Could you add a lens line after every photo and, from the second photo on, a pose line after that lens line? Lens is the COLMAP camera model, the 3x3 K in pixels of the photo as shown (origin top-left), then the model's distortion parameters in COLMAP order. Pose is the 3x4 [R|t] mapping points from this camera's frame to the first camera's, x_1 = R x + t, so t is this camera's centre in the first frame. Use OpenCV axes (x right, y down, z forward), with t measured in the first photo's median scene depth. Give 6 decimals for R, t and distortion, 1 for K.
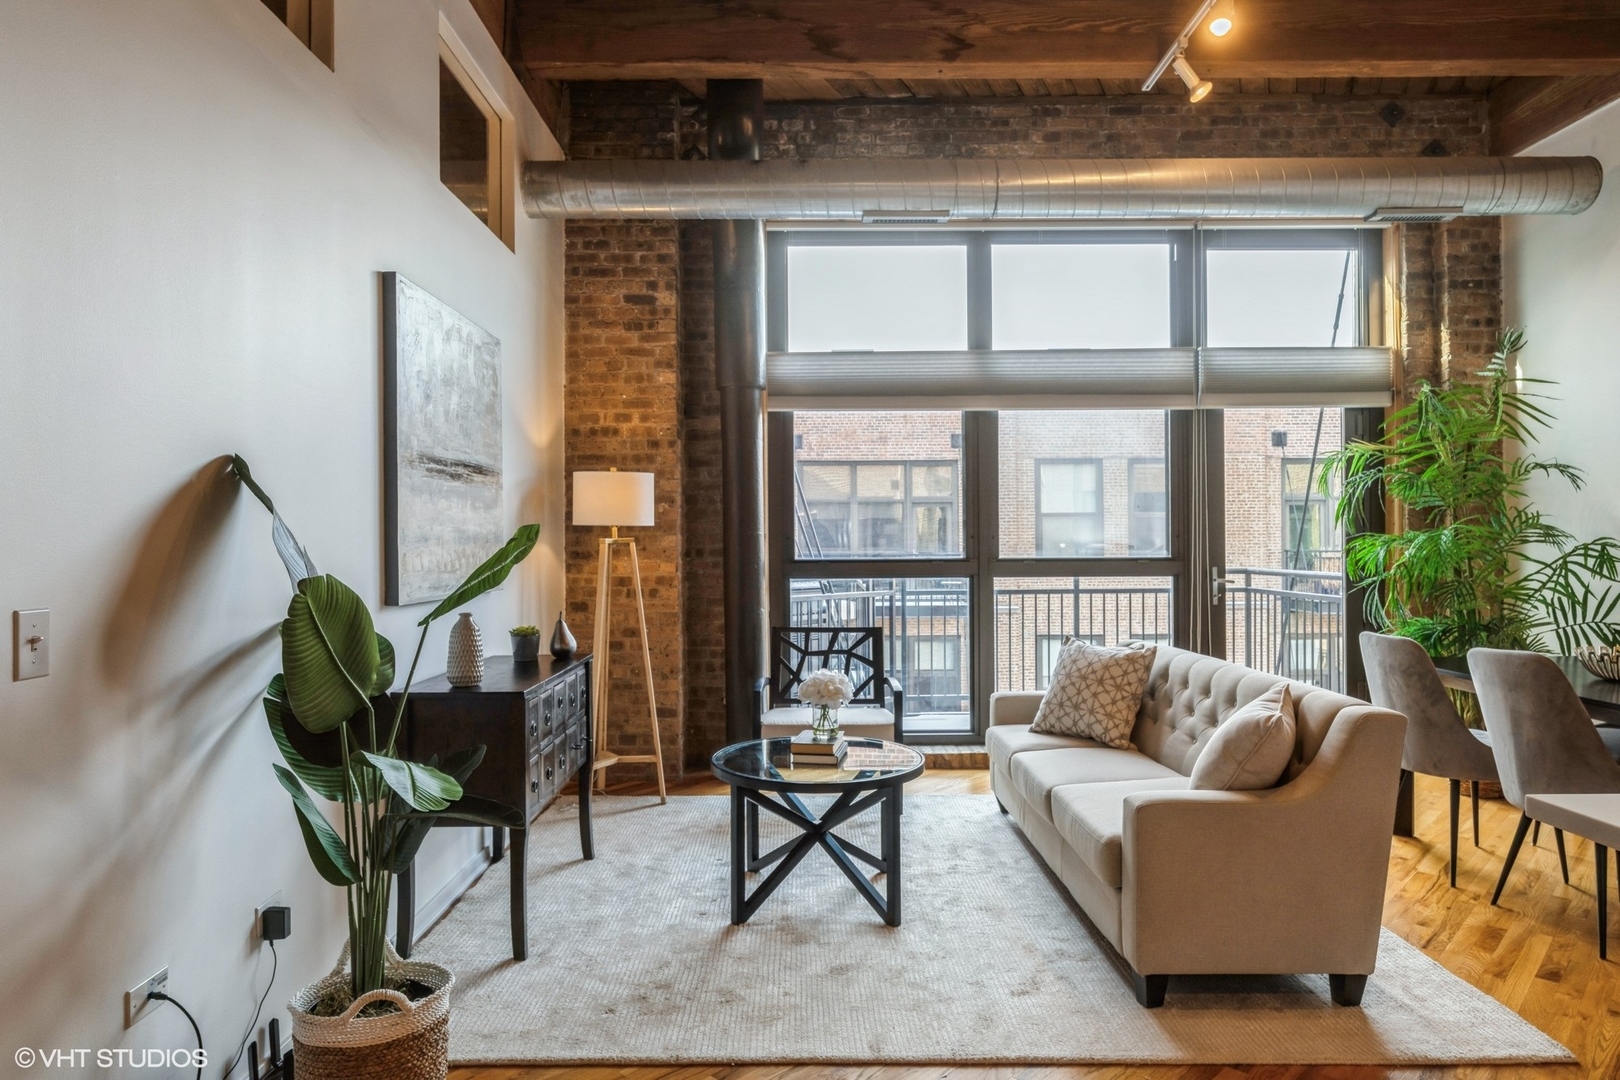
lens RADIAL K [[966.1, 0, 808.9], [0, 966.1, 540.7], [0, 0, 1]] dist [0.005128, -0.001242]
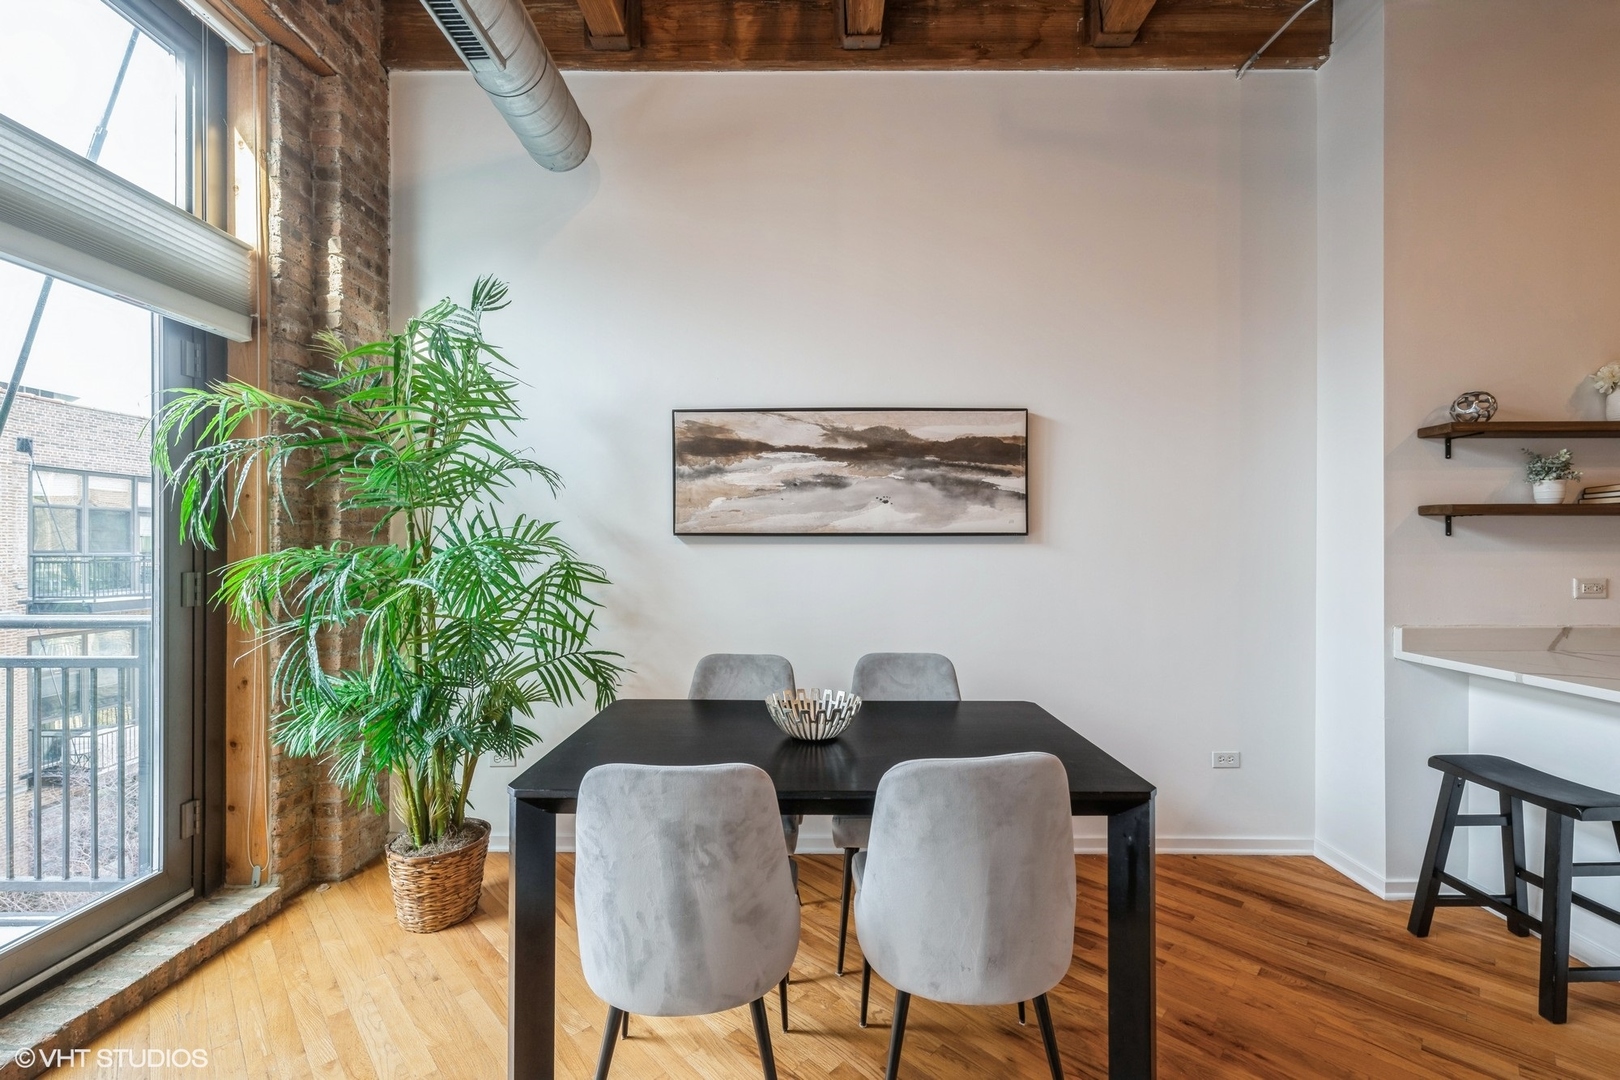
lens RADIAL K [[670.7, 0, 808.5], [0, 670.7, 546.3], [0, 0, 1]] dist [0.000730, -0.000148]
pose [[0.016459, 0.005477, 0.999850, 0.189916], [-0.005065, 0.999973, -0.005394, -0.007716], [-0.999852, -0.004975, 0.016487, 0.679519]]
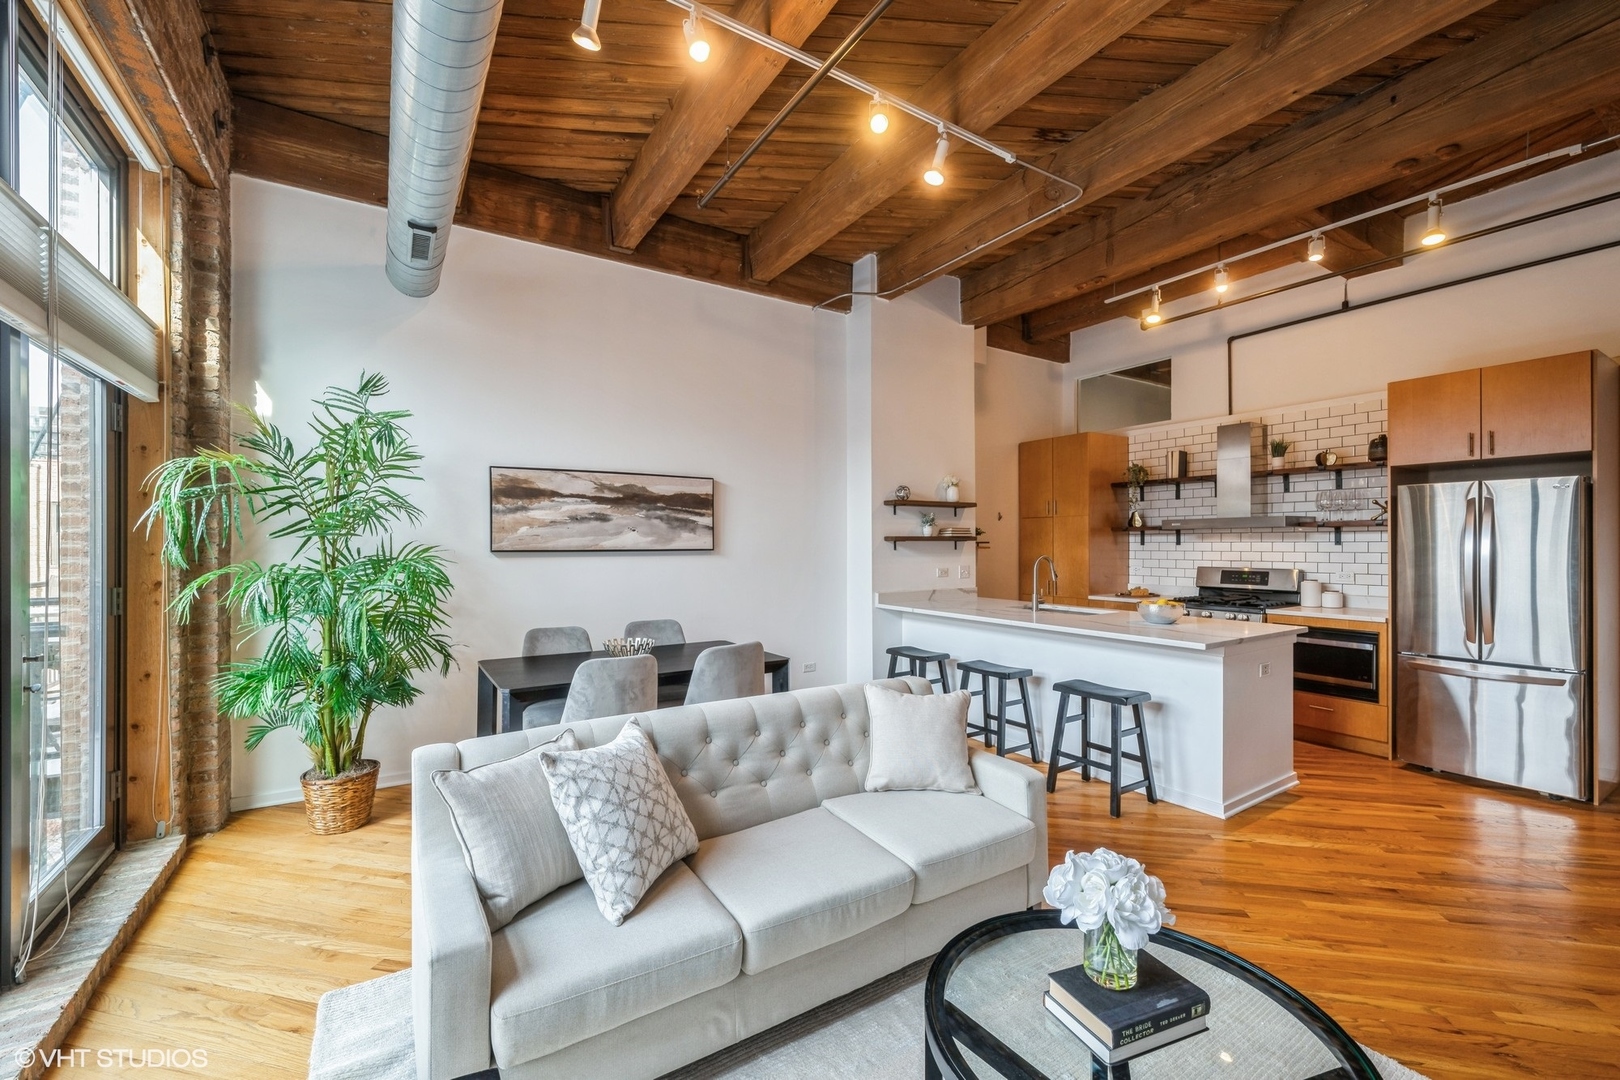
lens RADIAL K [[670.7, 0, 809.9], [0, 670.7, 542.5], [0, 0, 1]] dist [0.000730, -0.000148]
pose [[-0.530670, 0.010387, 0.847515, -0.145736], [0.002045, 0.999938, -0.010975, -0.021056], [-0.847576, -0.004091, -0.530658, 0.902307]]
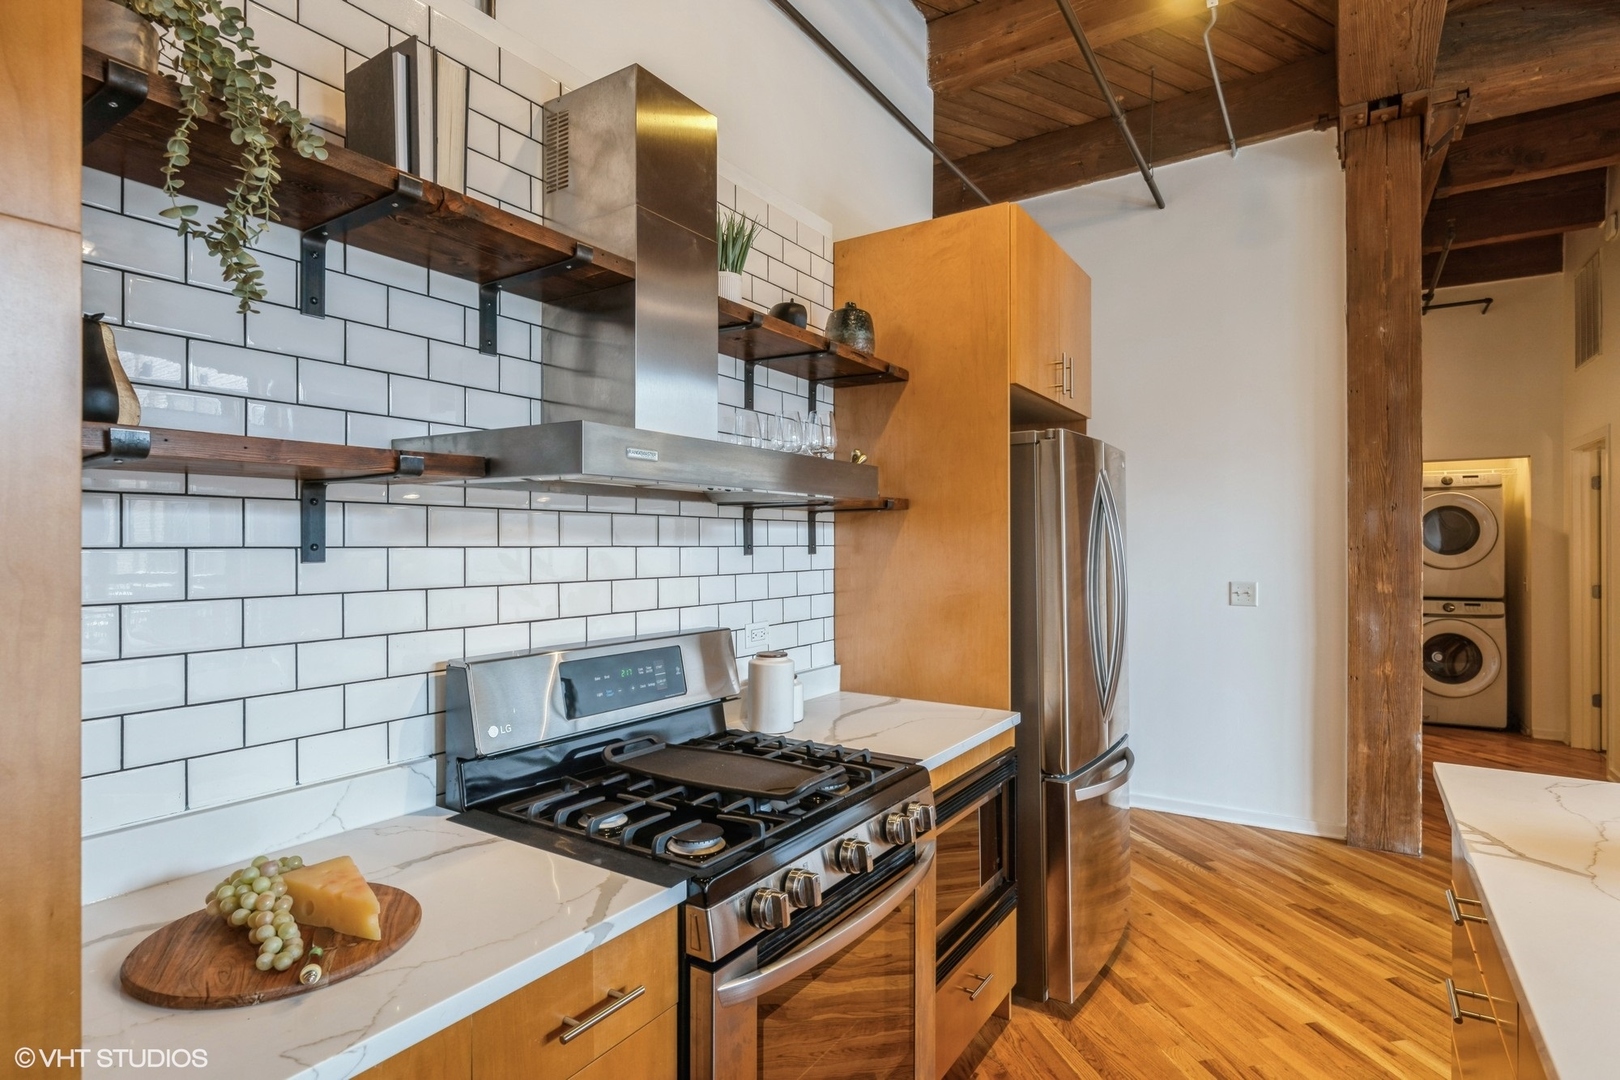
lens RADIAL K [[833.1, 0, 811.8], [0, 833.1, 541.8], [0, 0, 1]] dist [0.003183, -0.000015]
pose [[-0.544944, 0.006069, -0.838450, 0.645812], [0.009172, 0.999957, 0.001277, -0.033406], [0.838422, -0.006995, -0.544976, 0.014293]]
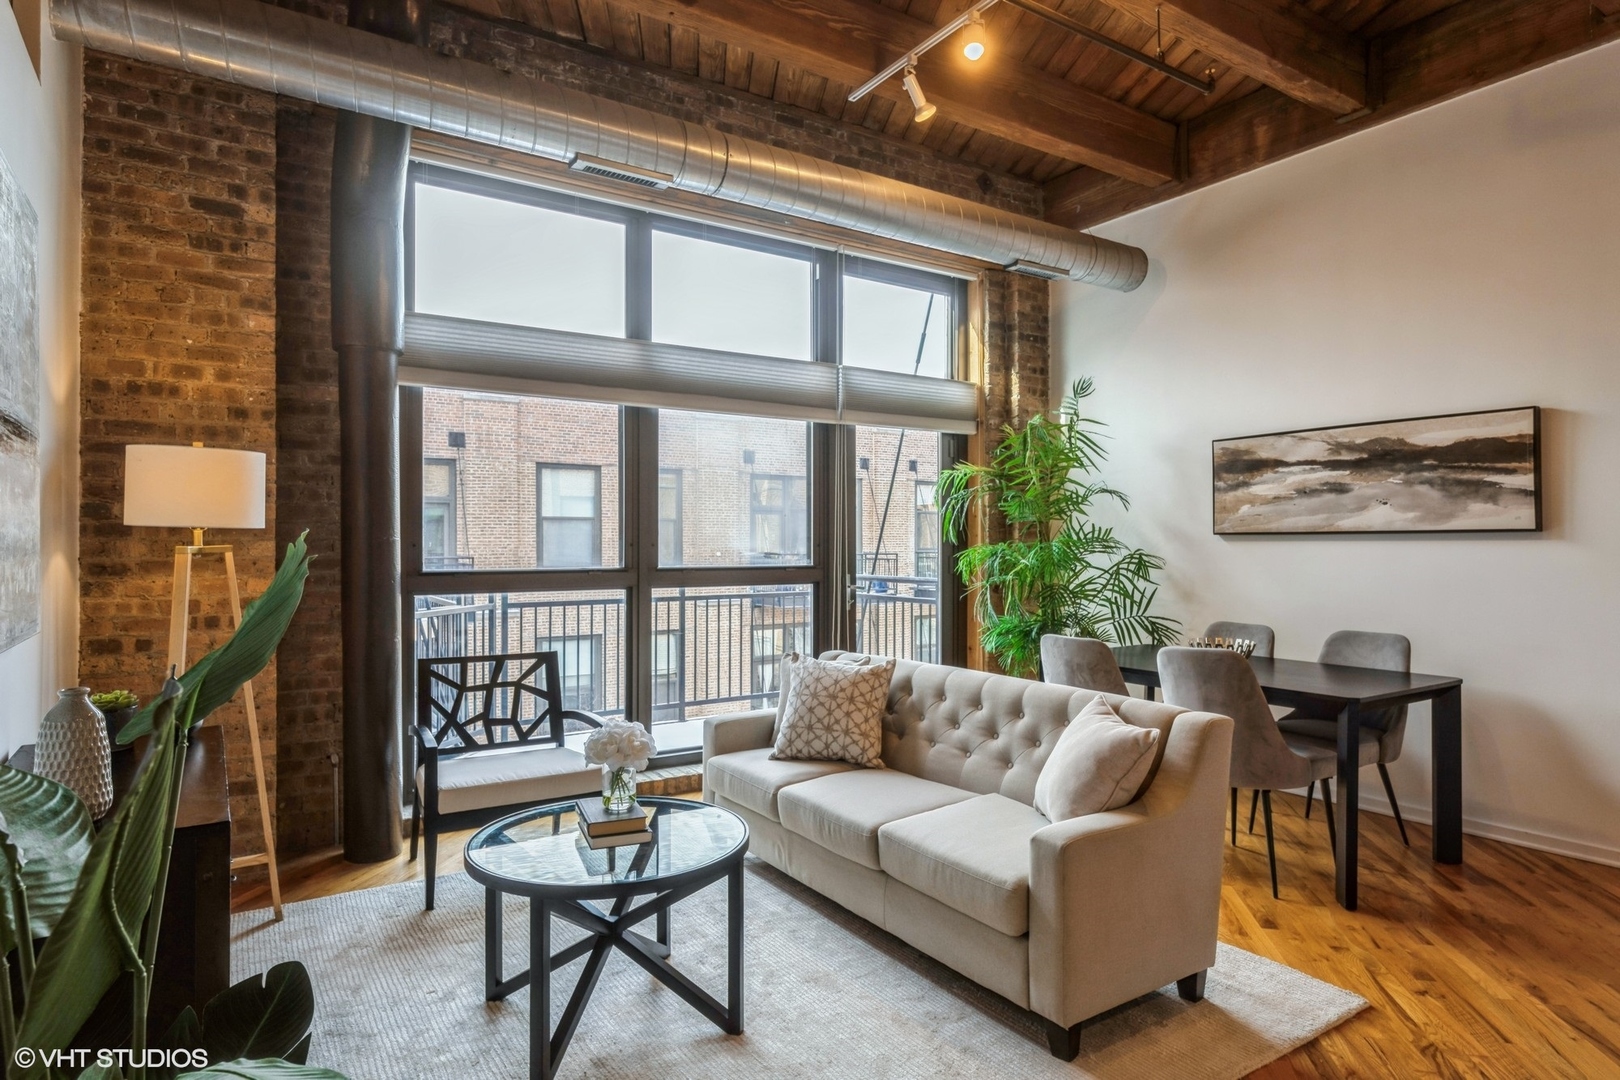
lens RADIAL K [[909.3, 0, 809.7], [0, 909.3, 541.6], [0, 0, 1]] dist [0.001467, 0.000162]
pose [[0.839931, 0.007304, 0.542644, -0.170041], [-0.006774, 0.999973, -0.002974, -0.005779], [-0.542651, -0.001178, 0.839957, 0.204221]]
